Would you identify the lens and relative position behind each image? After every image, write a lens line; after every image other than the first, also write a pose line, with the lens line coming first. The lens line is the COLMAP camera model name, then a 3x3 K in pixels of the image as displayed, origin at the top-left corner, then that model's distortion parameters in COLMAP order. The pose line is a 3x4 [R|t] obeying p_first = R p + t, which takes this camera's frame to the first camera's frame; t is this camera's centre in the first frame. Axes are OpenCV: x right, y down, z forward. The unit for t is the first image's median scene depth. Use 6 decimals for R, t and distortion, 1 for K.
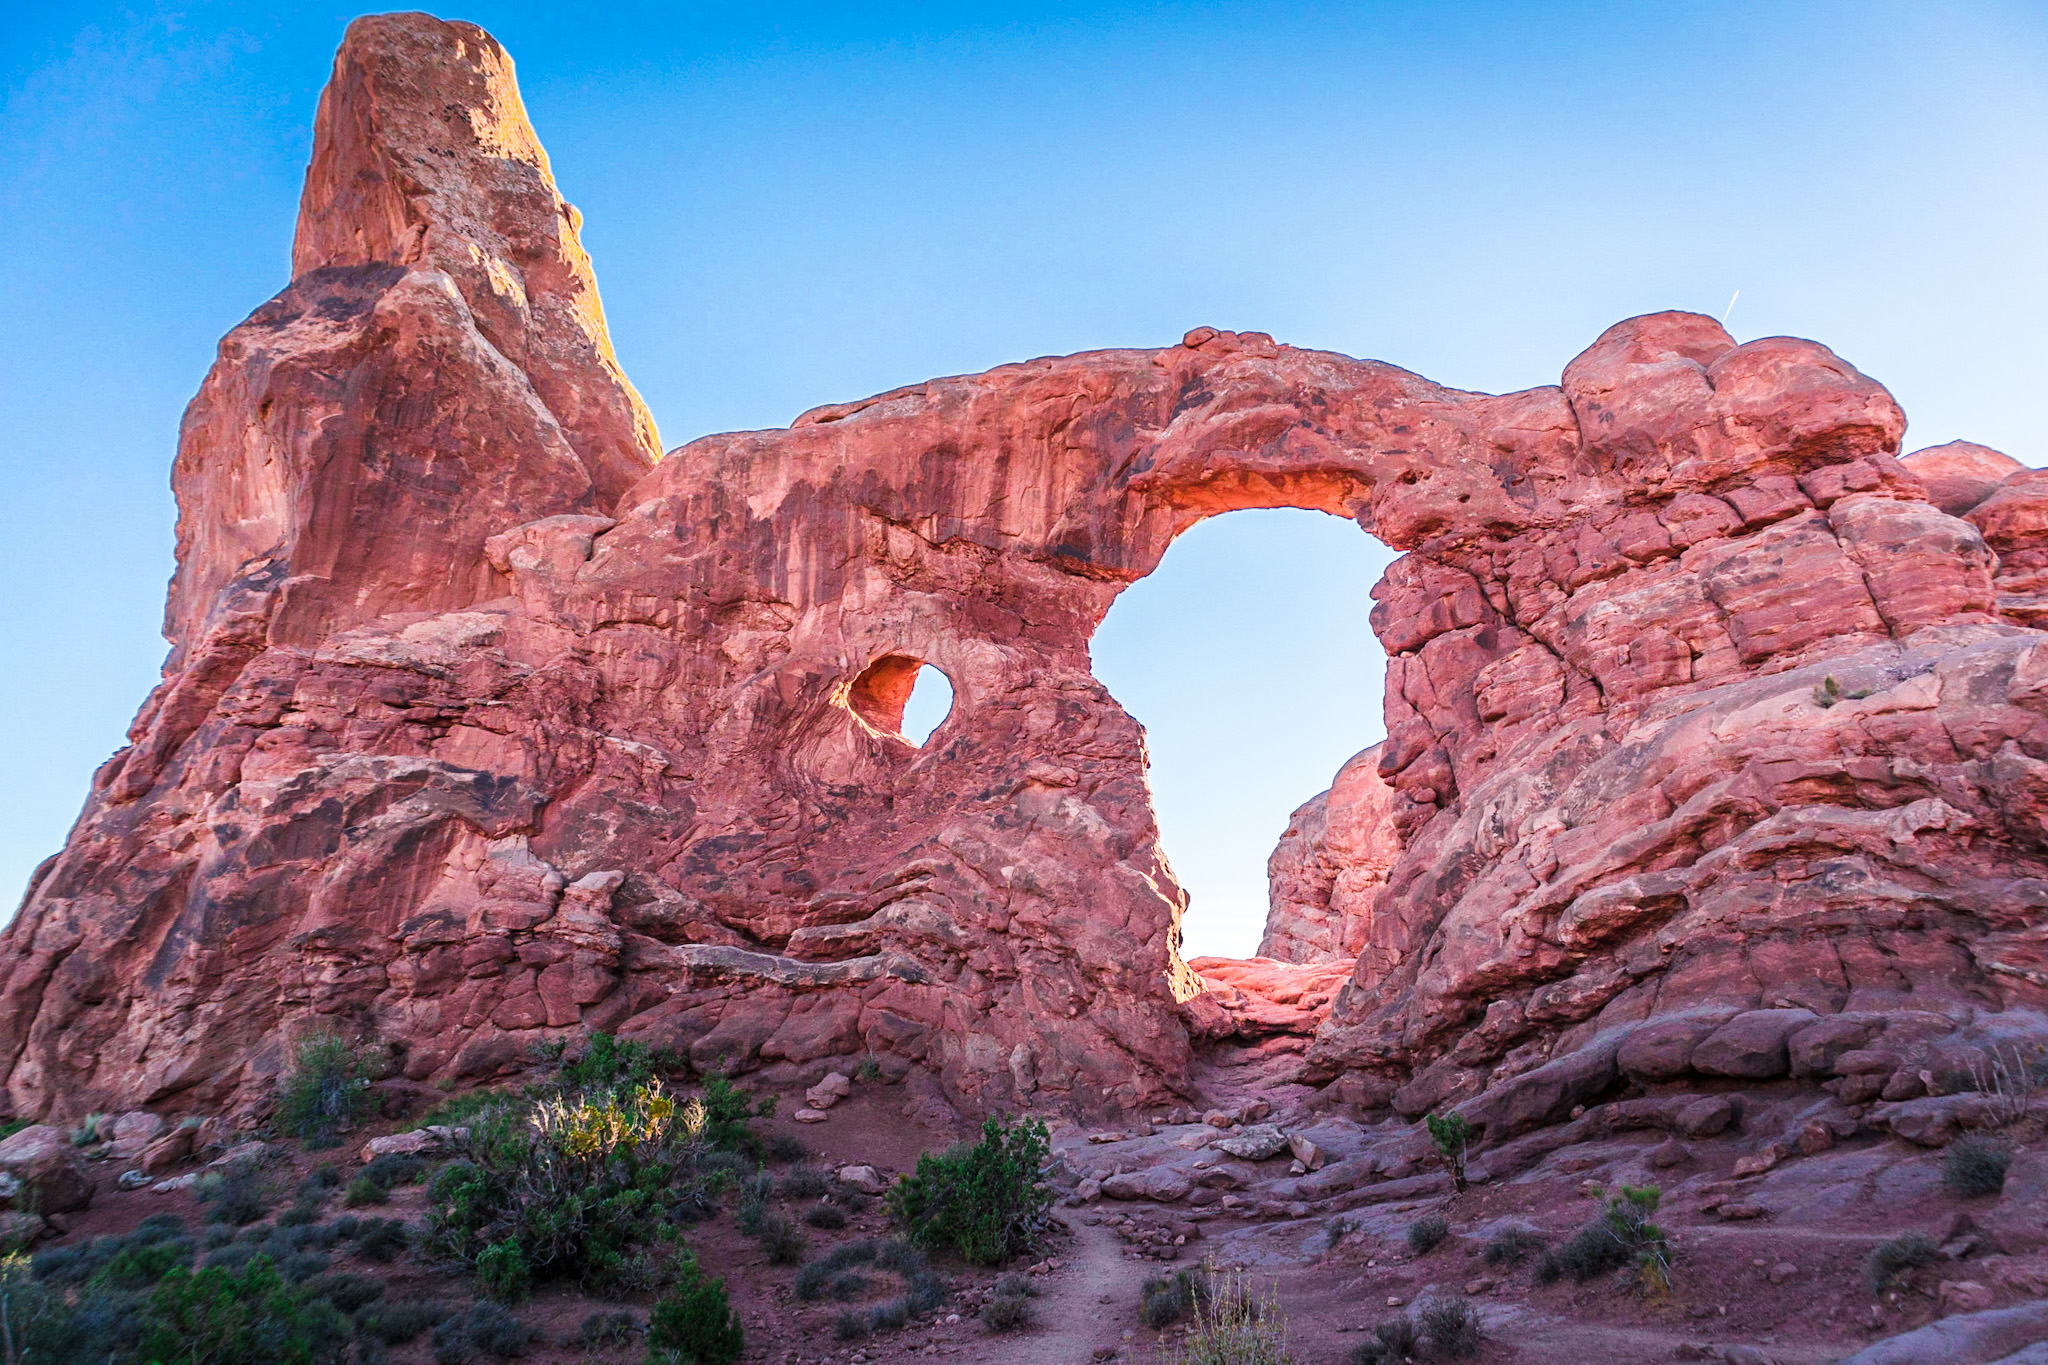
lens RADIAL K [[1416.7, 0, 1024.0], [0, 1416.7, 682.5], [0, 0, 1]] dist [0.029684, -0.034117]
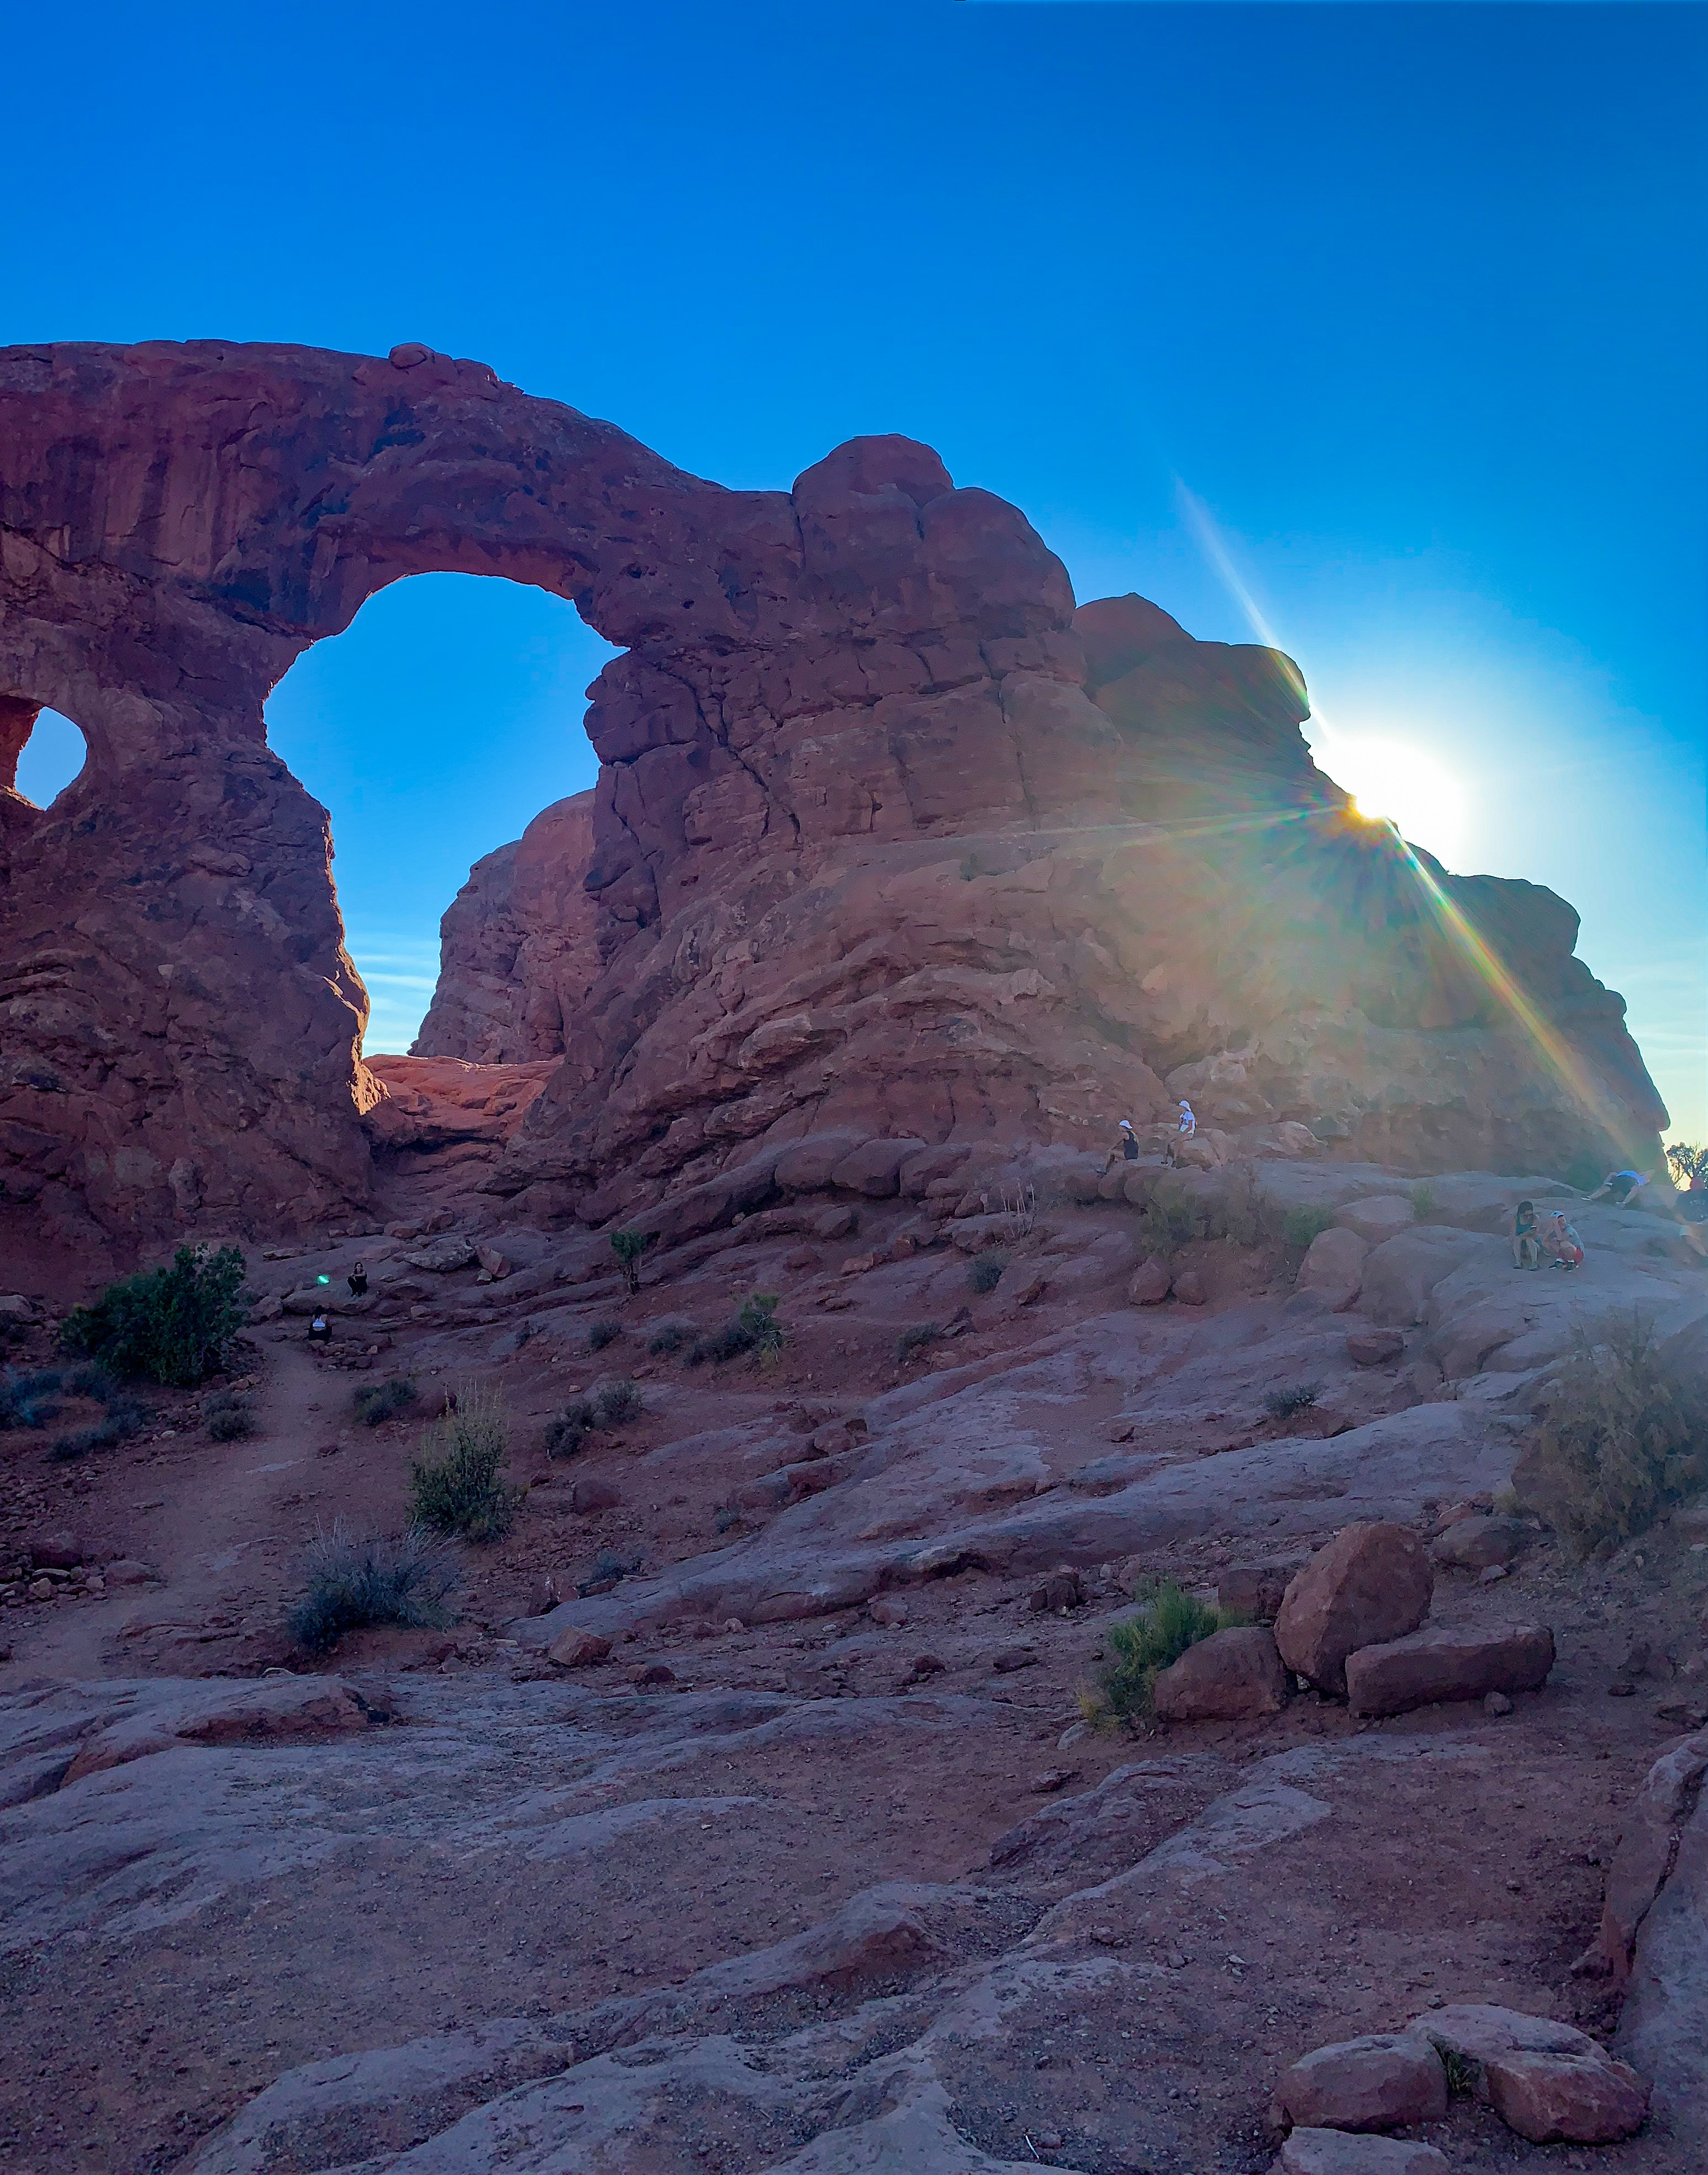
lens RADIAL K [[1737.0, 0, 859.7], [0, 1737.0, 1040.1], [0, 0, 1]] dist [0.101713, -0.202574]
pose [[0.916014, 0.013090, 0.400933, -0.056680], [-0.096293, 0.977420, 0.188090, -0.076419], [-0.389418, -0.210900, 0.896591, -0.176033]]
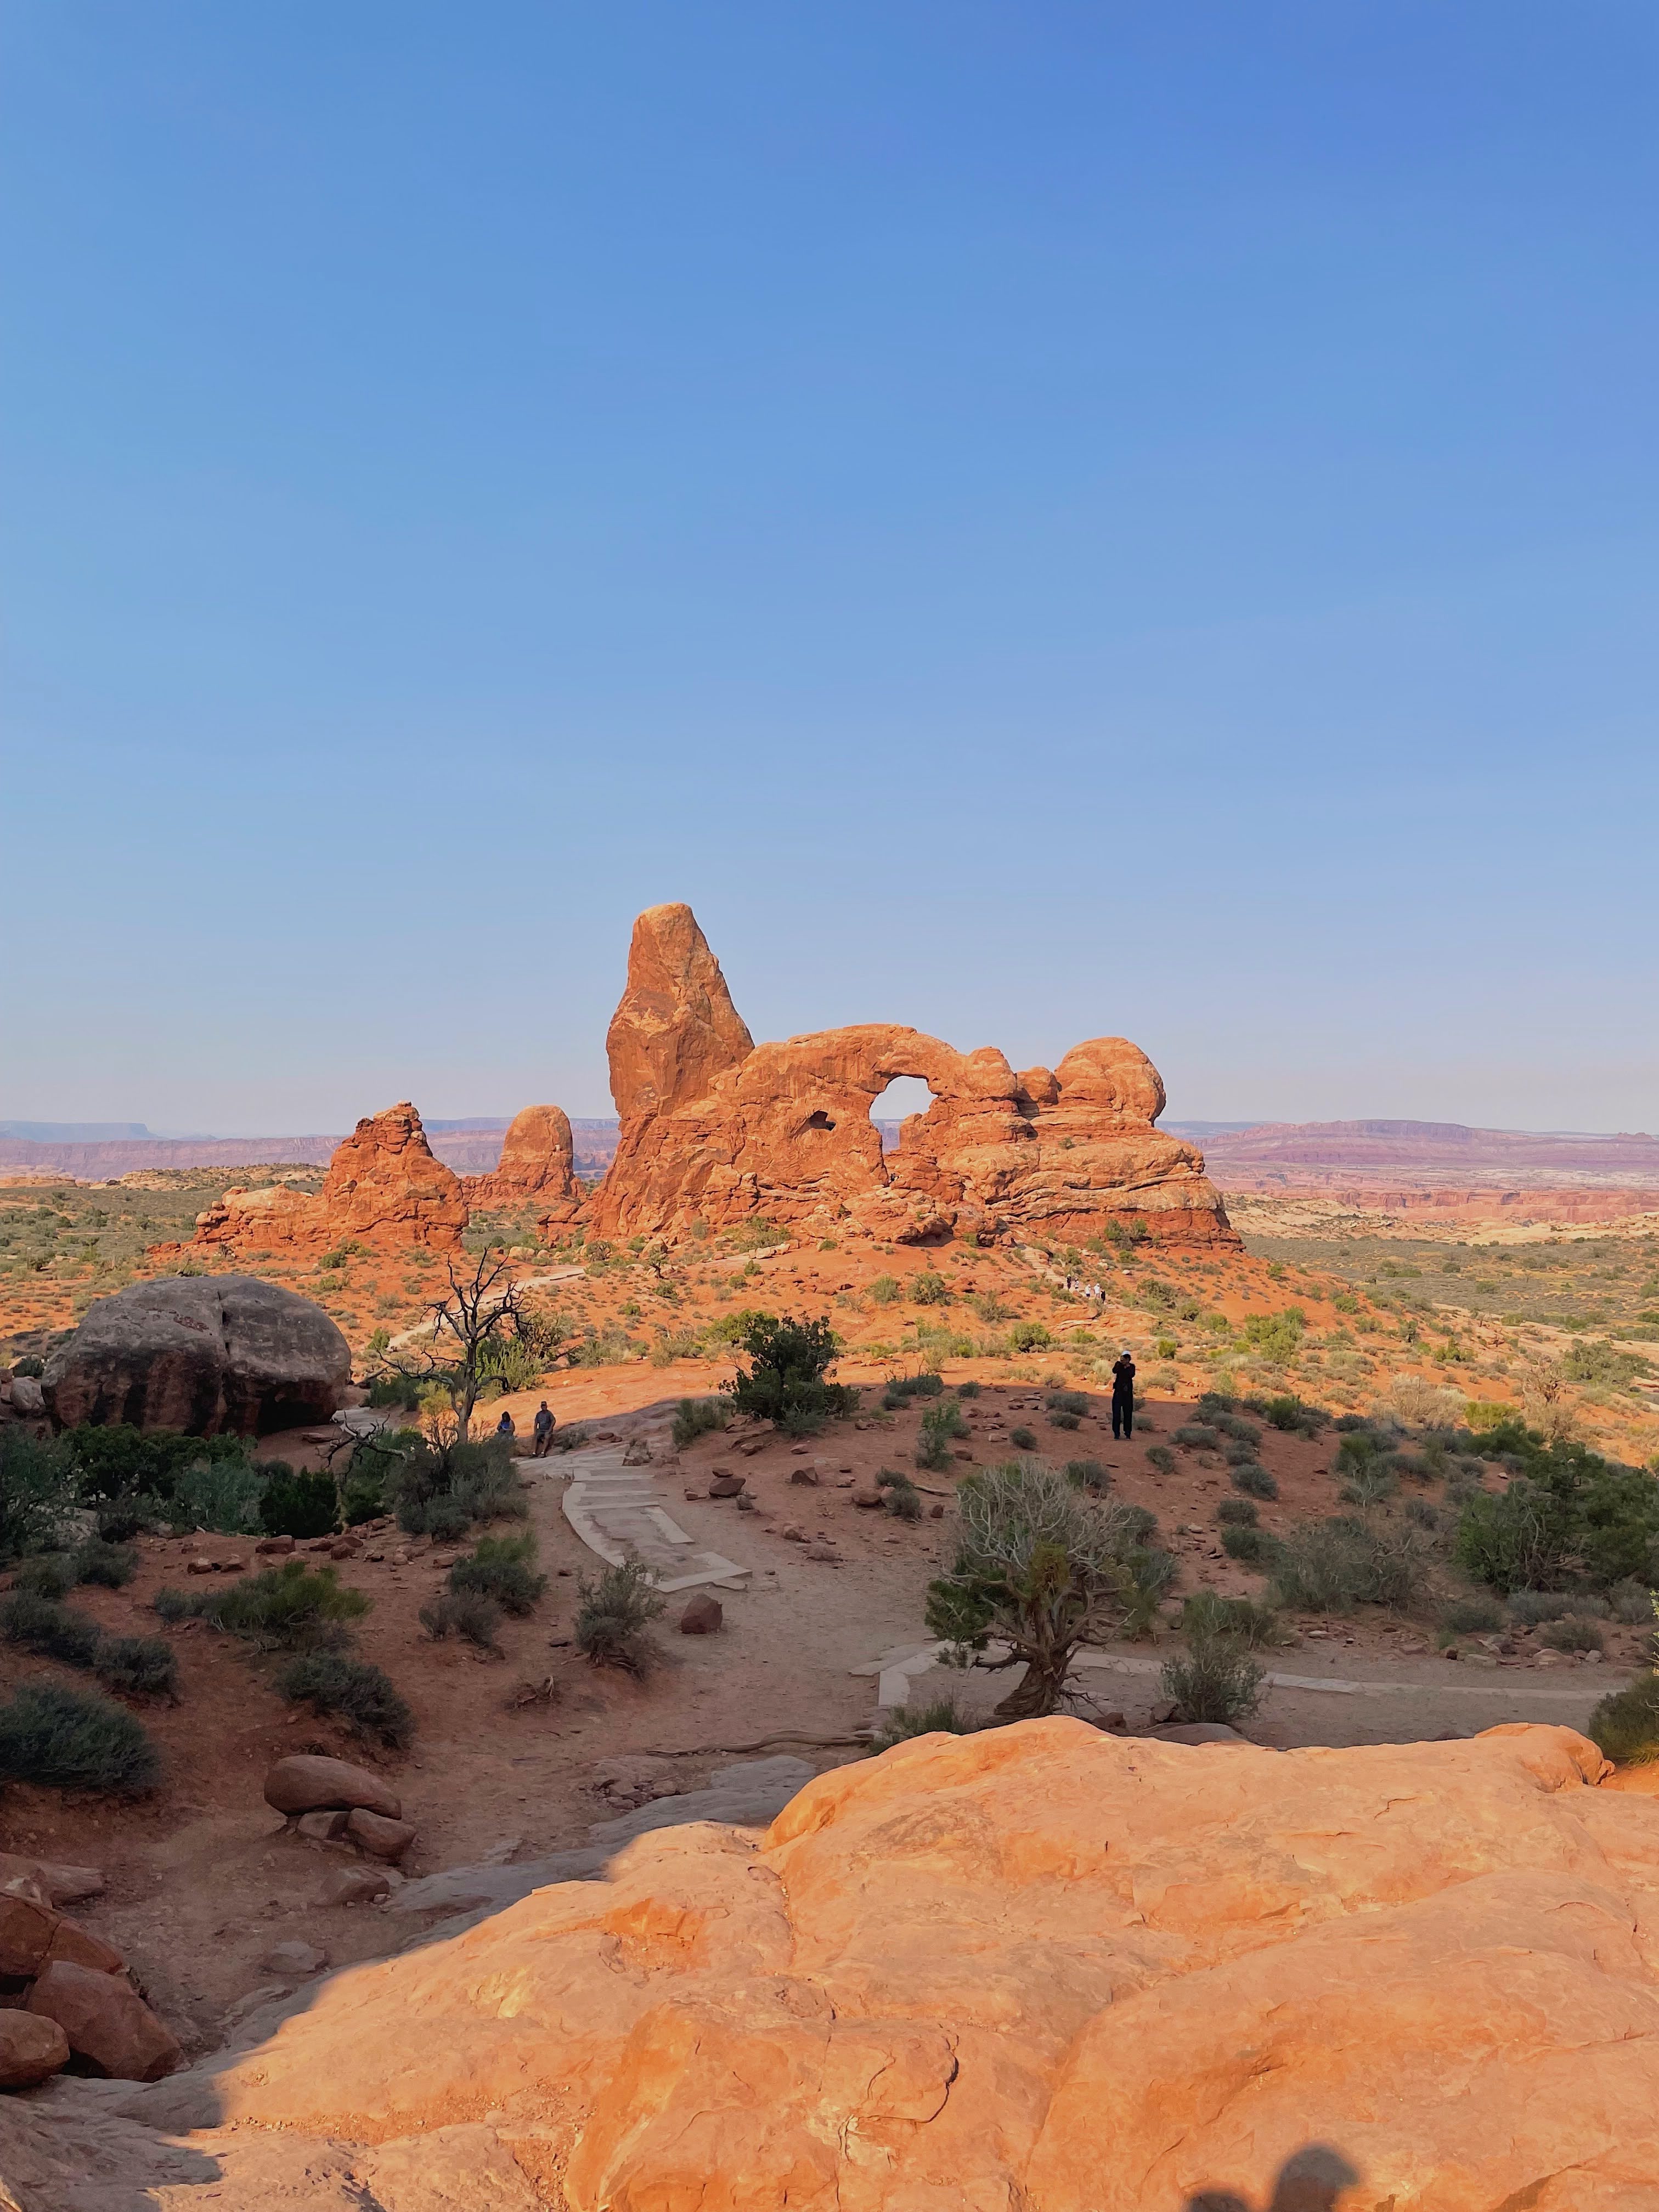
lens RADIAL K [[1704.7, 0, 824.2], [0, 1704.7, 1098.9], [0, 0, 1]] dist [-0.011191, 0.056241]
pose [[0.979403, -0.033235, -0.199162, 0.970235], [0.081871, 0.967005, 0.241242, -1.350384], [0.184573, -0.252579, 0.949809, -3.866920]]
